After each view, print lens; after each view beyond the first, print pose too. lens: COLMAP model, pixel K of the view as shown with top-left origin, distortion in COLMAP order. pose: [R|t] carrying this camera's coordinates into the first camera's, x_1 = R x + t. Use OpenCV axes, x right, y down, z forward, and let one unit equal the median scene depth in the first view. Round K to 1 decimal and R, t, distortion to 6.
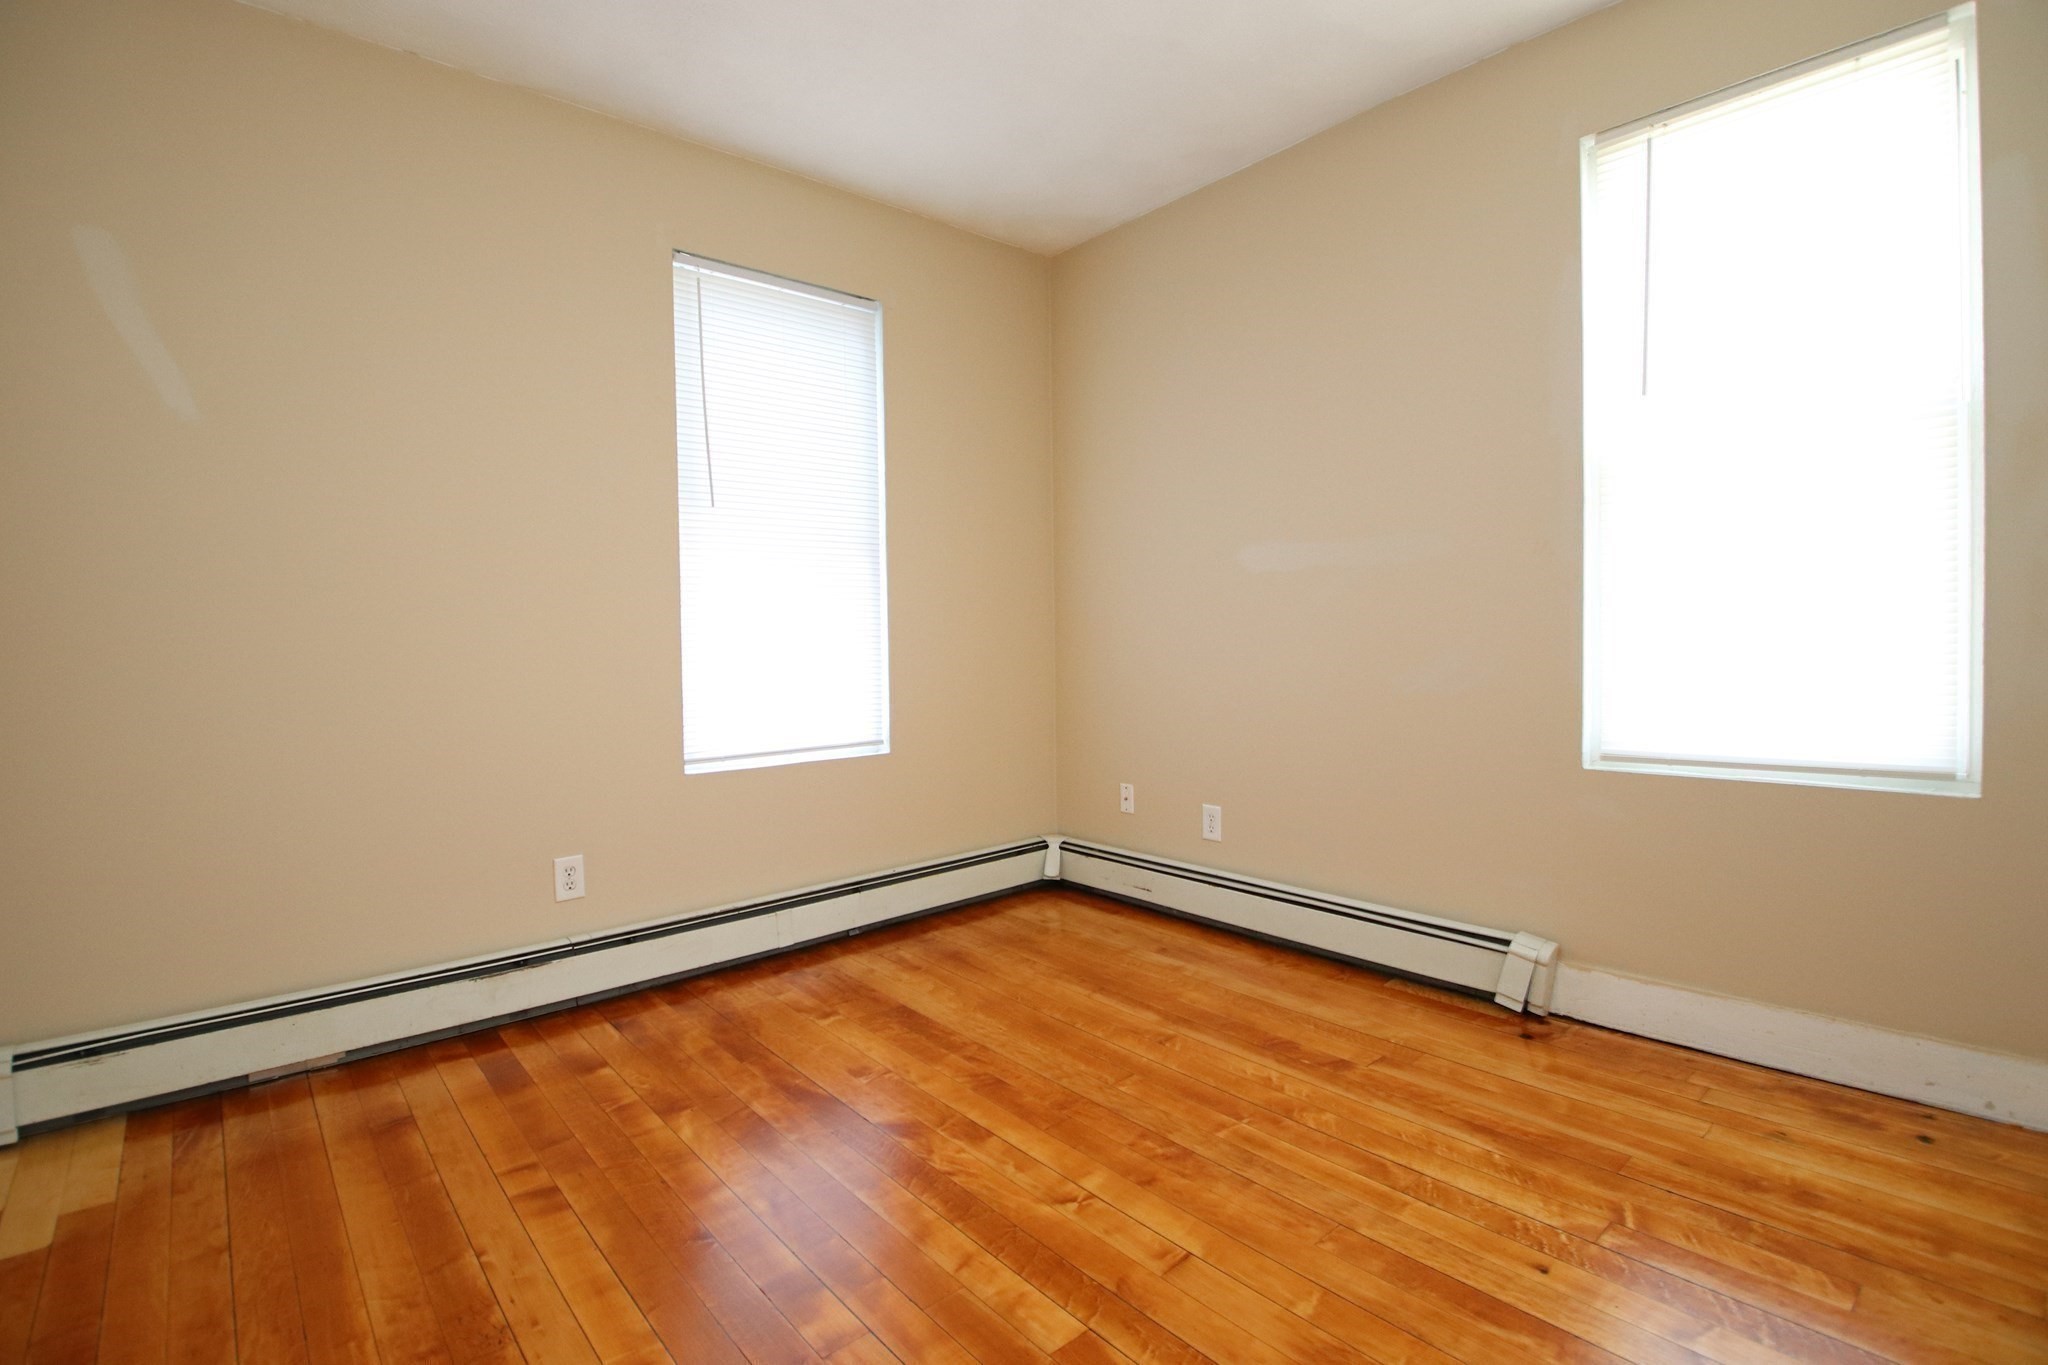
lens RADIAL K [[972.3, 0, 1010.6], [0, 972.3, 662.1], [0, 0, 1]] dist [0.013974, -0.025846]
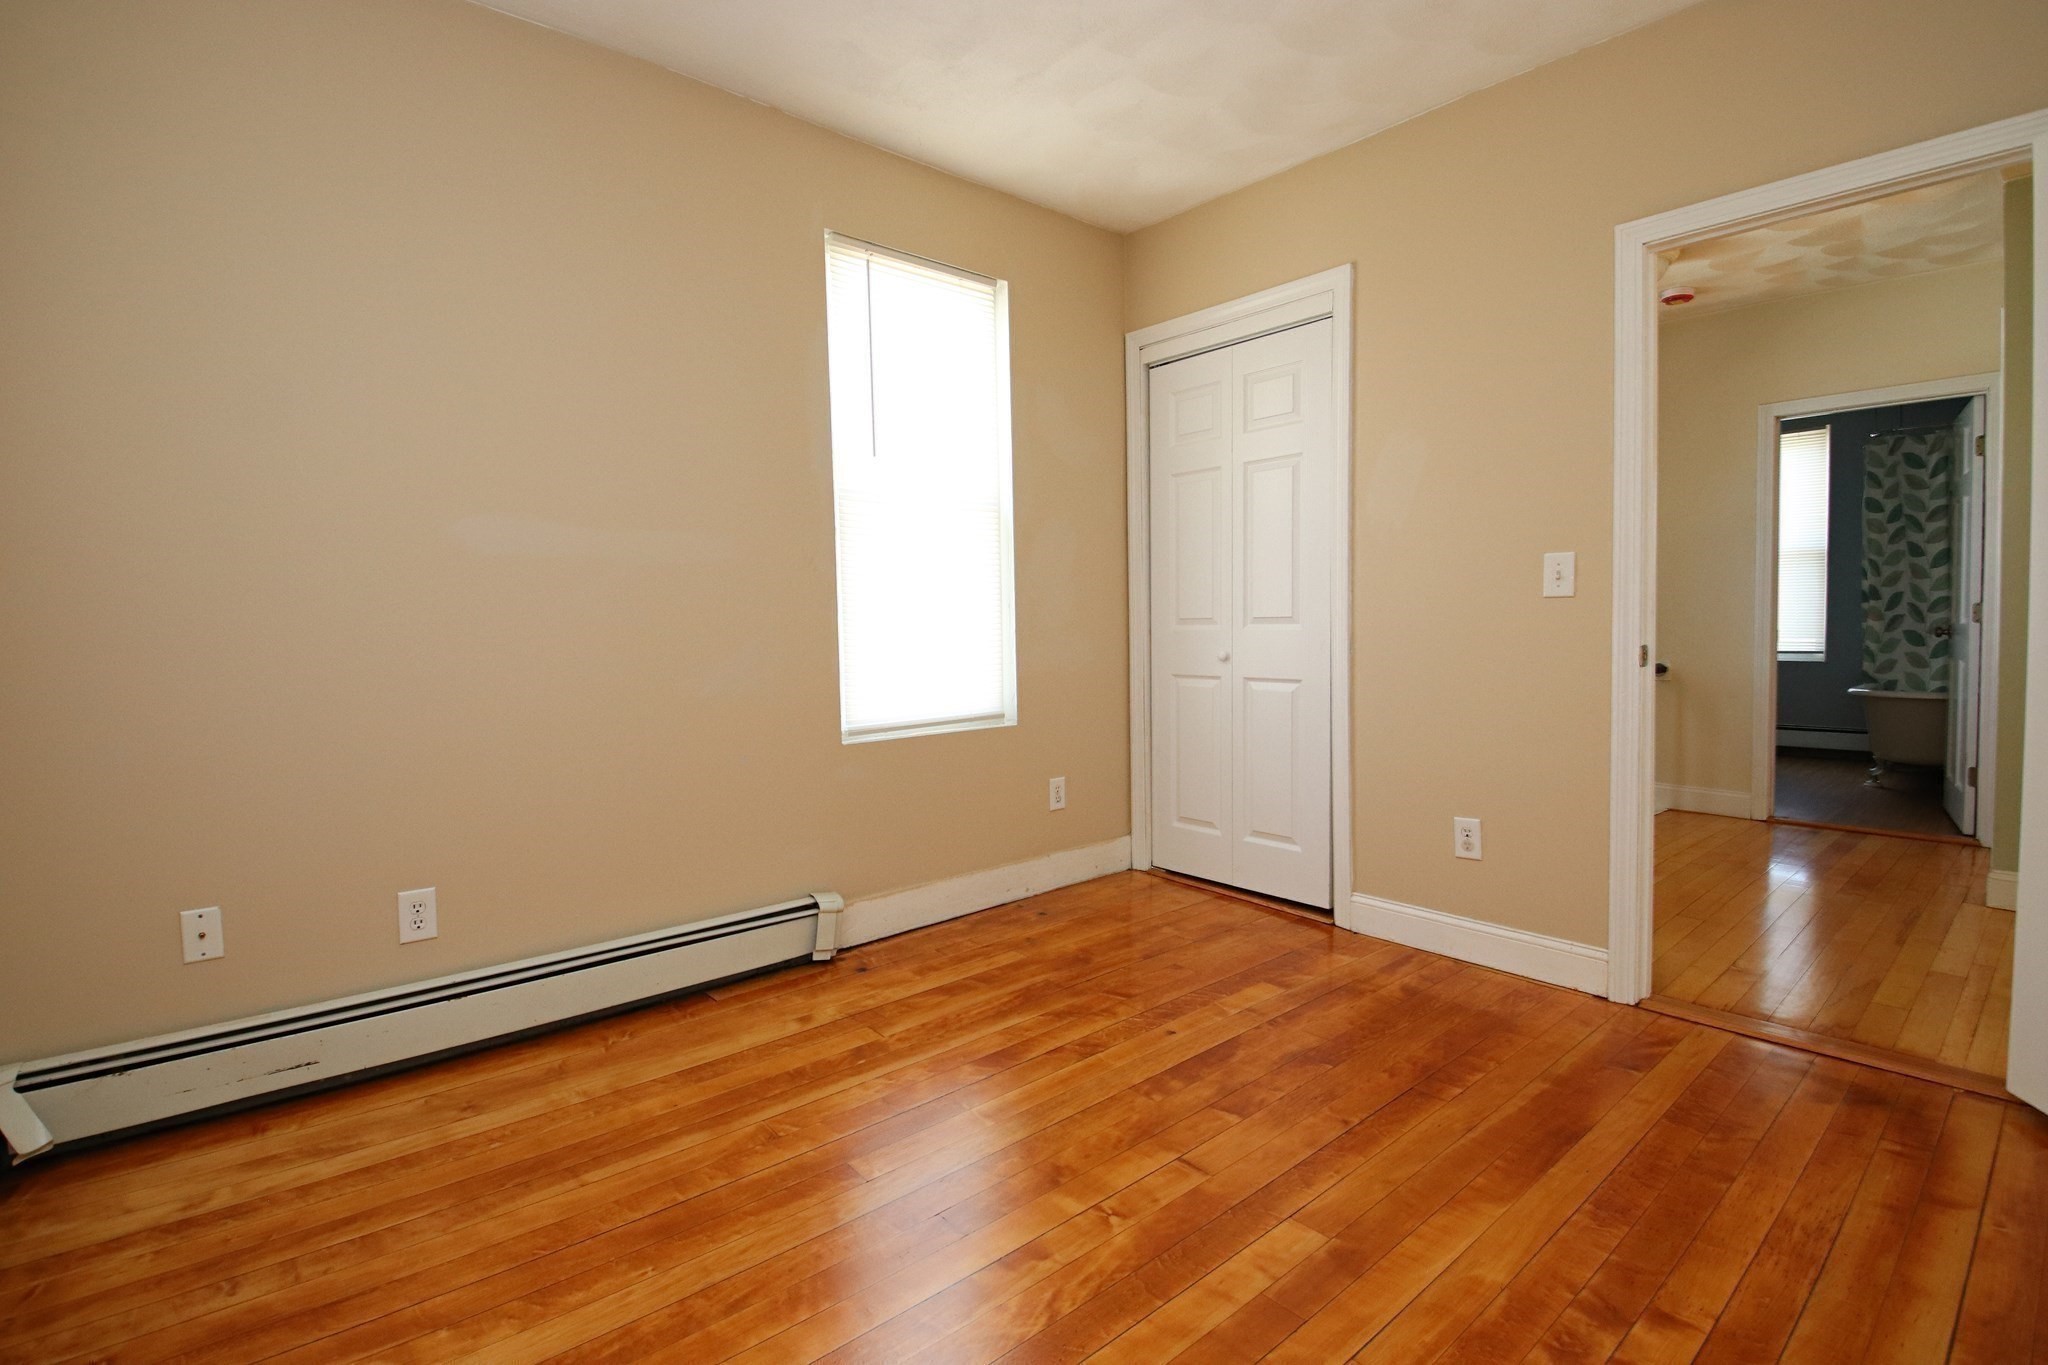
lens RADIAL K [[972.3, 0, 1010.6], [0, 972.3, 662.1], [0, 0, 1]] dist [0.013974, -0.025846]
pose [[-0.013080, -0.023444, 0.999640, -0.666602], [0.039412, 0.998936, 0.023943, -0.016097], [-0.999137, 0.039711, -0.012142, 0.820840]]
